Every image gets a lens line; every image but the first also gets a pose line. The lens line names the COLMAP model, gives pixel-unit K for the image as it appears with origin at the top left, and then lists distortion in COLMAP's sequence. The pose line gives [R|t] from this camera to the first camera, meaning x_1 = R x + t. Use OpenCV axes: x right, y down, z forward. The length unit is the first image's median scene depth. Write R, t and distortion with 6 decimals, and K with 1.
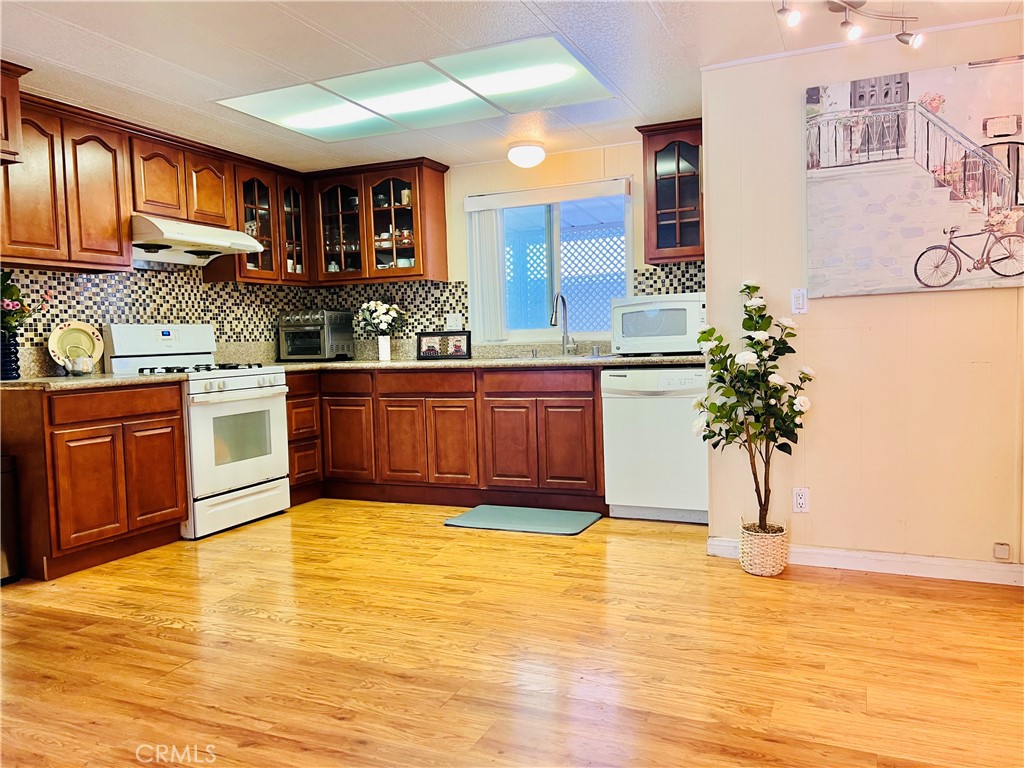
lens RADIAL K [[771.8, 0, 503.3], [0, 771.8, 393.9], [0, 0, 1]] dist [0.055987, -0.061502]
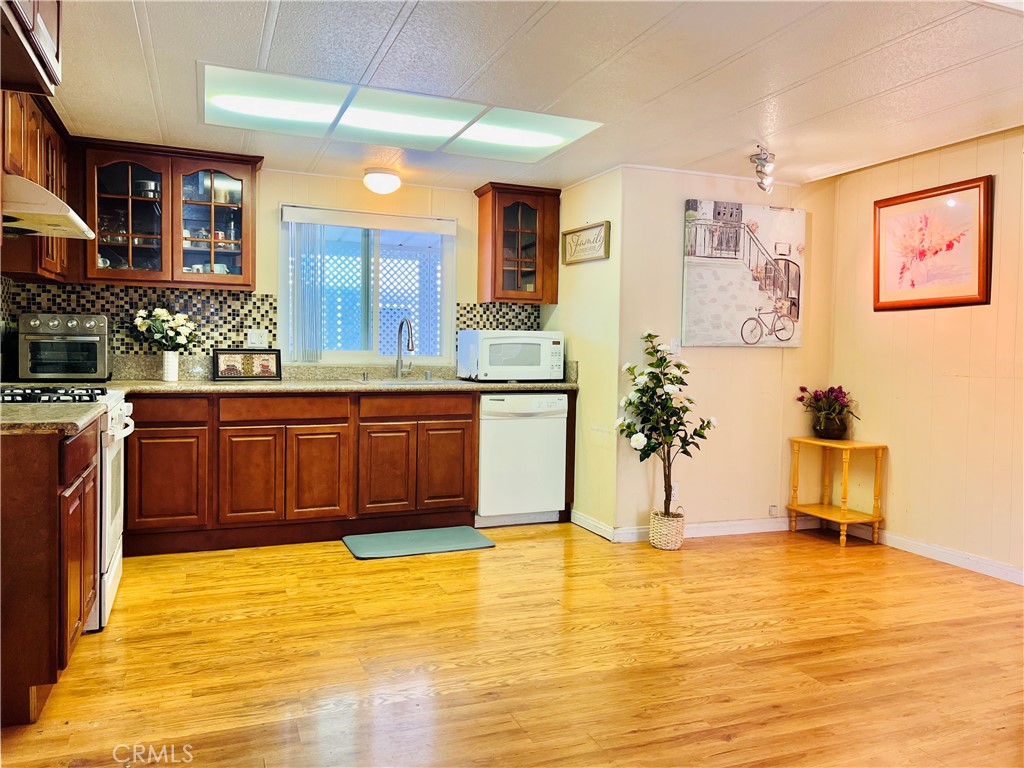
lens RADIAL K [[771.8, 0, 528.2], [0, 771.8, 380.9], [0, 0, 1]] dist [0.055987, -0.061502]
pose [[0.687372, 0.011143, 0.726220, -0.854485], [0.013020, 0.999533, -0.027660, -0.026893], [-0.726189, 0.028468, 0.686906, 0.261770]]
